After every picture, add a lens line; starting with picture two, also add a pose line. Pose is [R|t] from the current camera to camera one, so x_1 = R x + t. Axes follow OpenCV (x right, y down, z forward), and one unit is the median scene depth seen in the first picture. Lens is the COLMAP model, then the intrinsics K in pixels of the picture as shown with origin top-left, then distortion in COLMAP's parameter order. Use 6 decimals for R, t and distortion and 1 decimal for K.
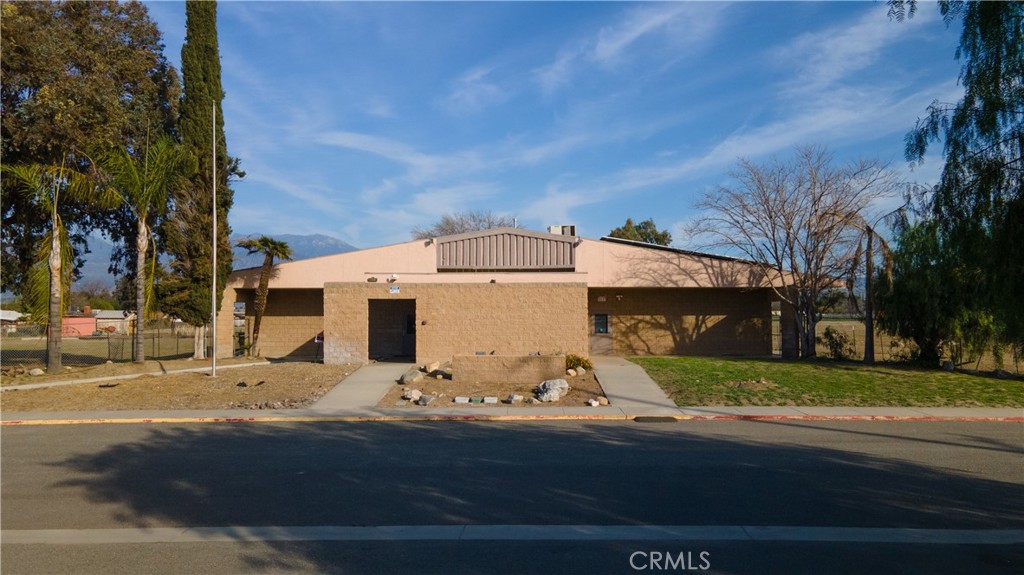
lens RADIAL K [[749.6, 0, 513.0], [0, 749.6, 312.2], [0, 0, 1]] dist [0.021422, -0.004268]
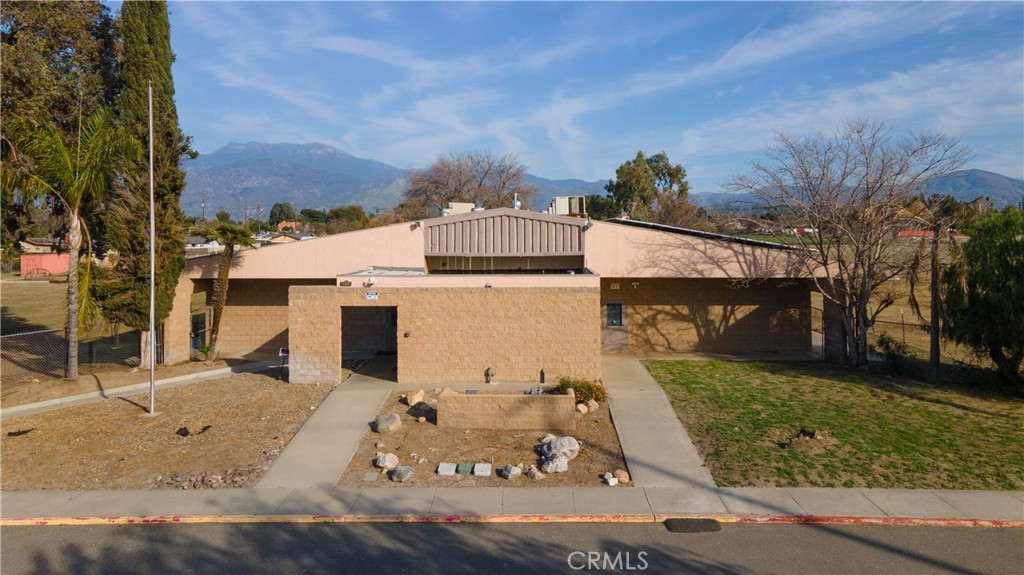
lens RADIAL K [[770.1, 0, 512.4], [0, 770.1, 236.2], [0, 0, 1]] dist [0.025943, 0.009100]
pose [[0.999985, -0.001601, -0.005297, 0.005027], [0.001690, 0.999856, 0.016911, -0.104291], [0.005269, -0.016919, 0.999843, 0.122918]]
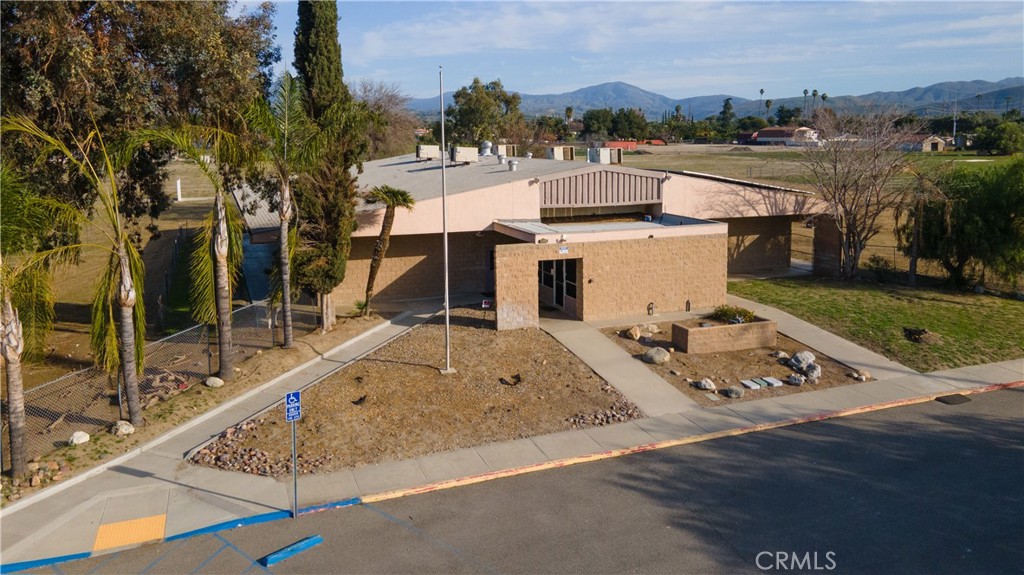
lens RADIAL K [[770.1, 0, 512.4], [0, 770.1, 236.2], [0, 0, 1]] dist [0.025943, 0.009100]
pose [[0.924084, -0.053302, 0.378455, -0.562598], [-0.000287, 0.990130, 0.140153, -0.177022], [-0.382190, -0.129622, 0.914948, 0.099275]]
